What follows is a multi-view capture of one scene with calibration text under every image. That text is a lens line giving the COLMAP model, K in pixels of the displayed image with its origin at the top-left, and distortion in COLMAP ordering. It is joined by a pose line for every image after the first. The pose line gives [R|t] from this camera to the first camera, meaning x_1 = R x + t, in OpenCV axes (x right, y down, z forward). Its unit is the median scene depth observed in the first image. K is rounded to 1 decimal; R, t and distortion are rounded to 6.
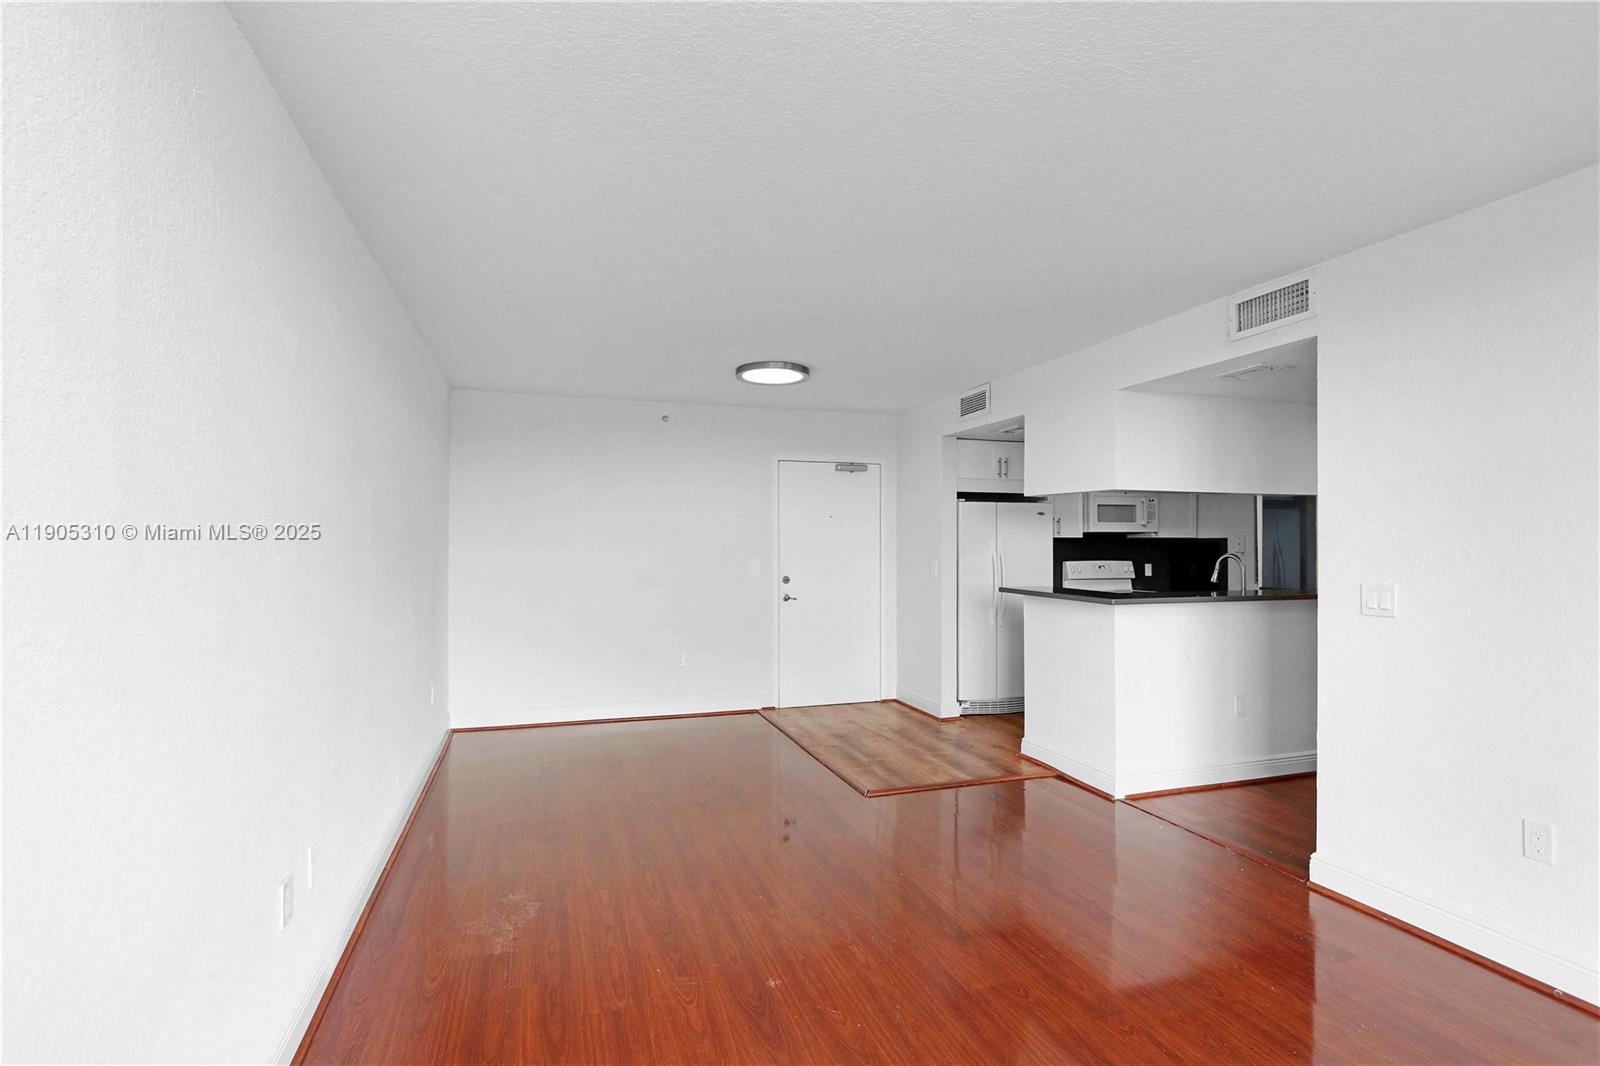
lens RADIAL K [[751.2, 0, 800.0], [0, 751.2, 533.0], [0, 0, 1]] dist [-0.017739, 0.000084]
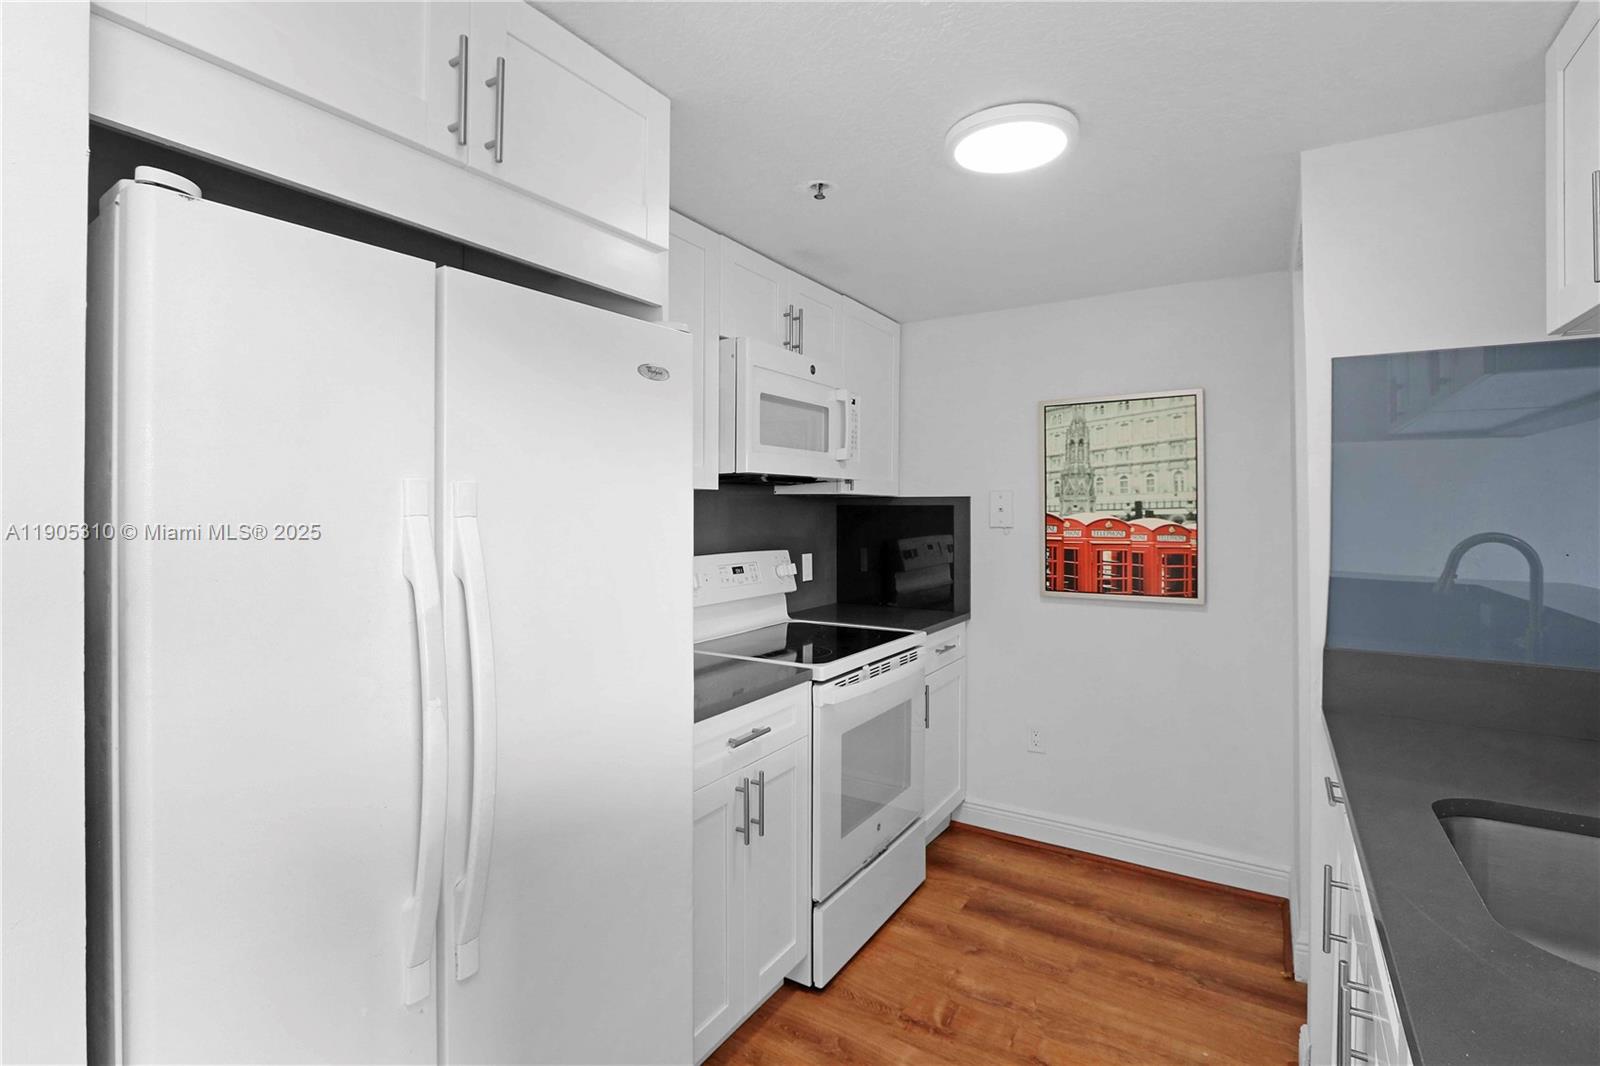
lens RADIAL K [[768.1, 0, 796.7], [0, 768.1, 511.0], [0, 0, 1]] dist [-0.016976, -0.000593]
pose [[0.772388, -0.000234, 0.635151, 0.254972], [-0.011340, 0.999835, 0.014159, 0.014161], [-0.635049, -0.018138, 0.772259, 0.966782]]
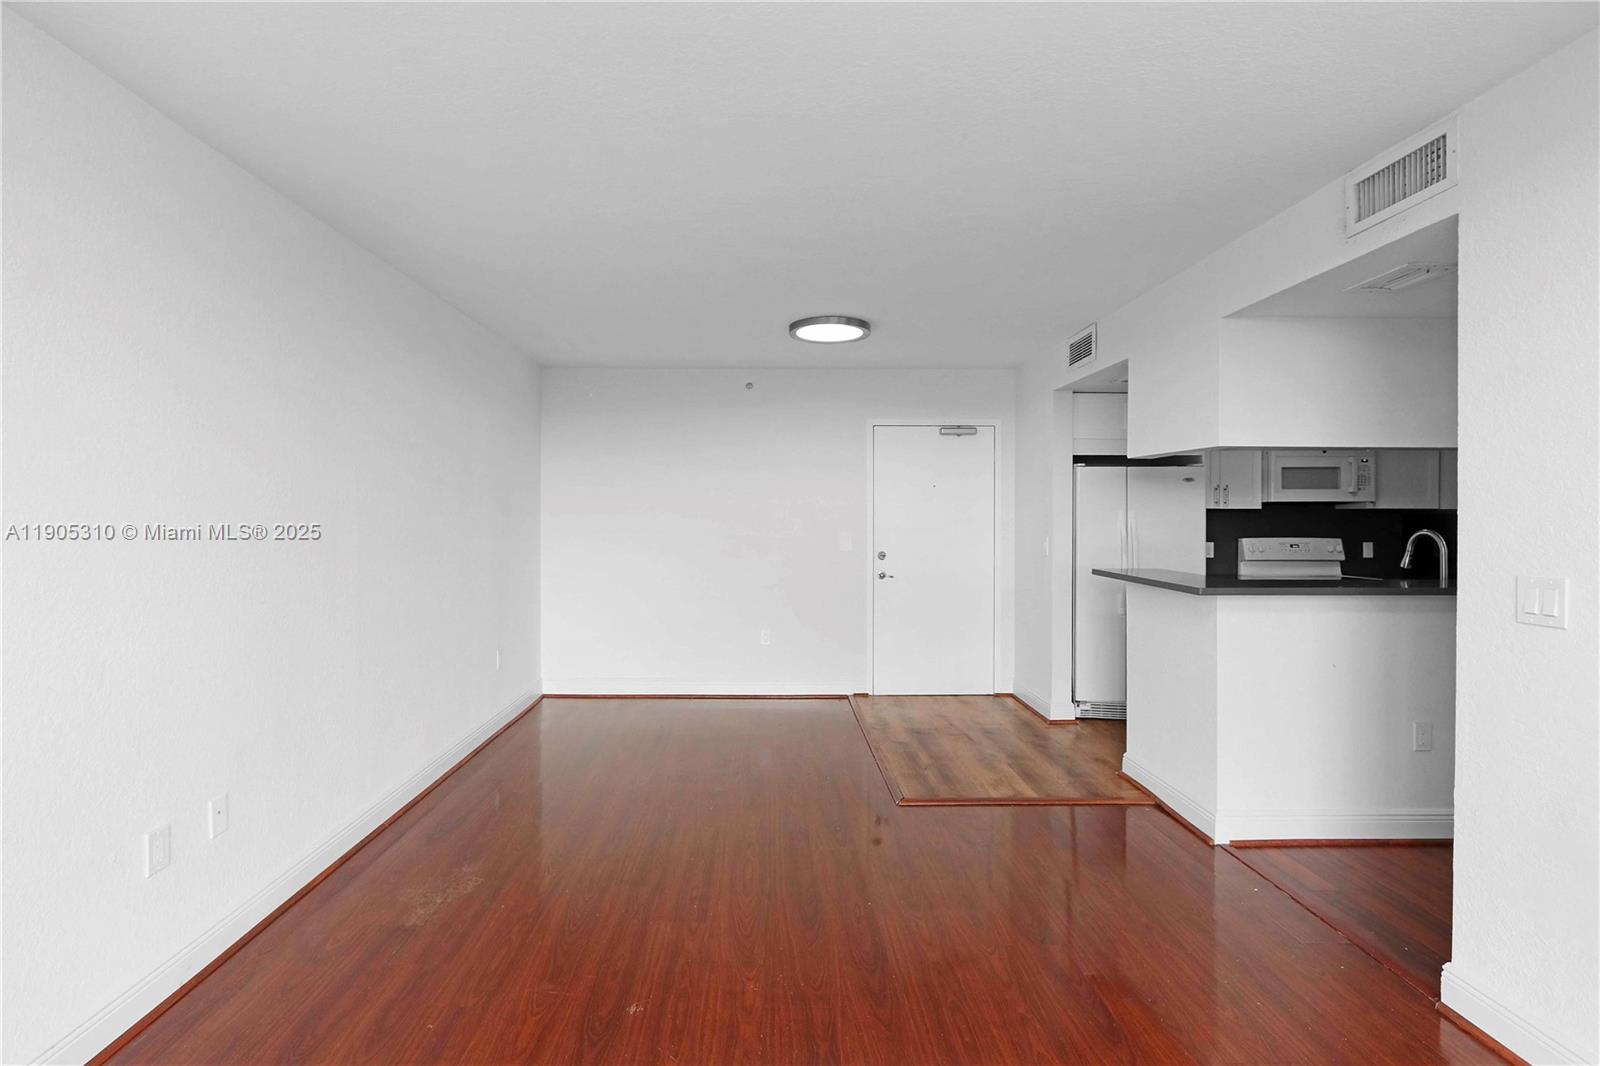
lens RADIAL K [[768.1, 0, 796.7], [0, 768.1, 511.0], [0, 0, 1]] dist [-0.016976, -0.000593]
pose [[0.953719, -0.002214, -0.300692, 0.199511], [0.004326, 0.999970, 0.006357, 0.001585], [0.300669, -0.007364, 0.953700, 0.092298]]
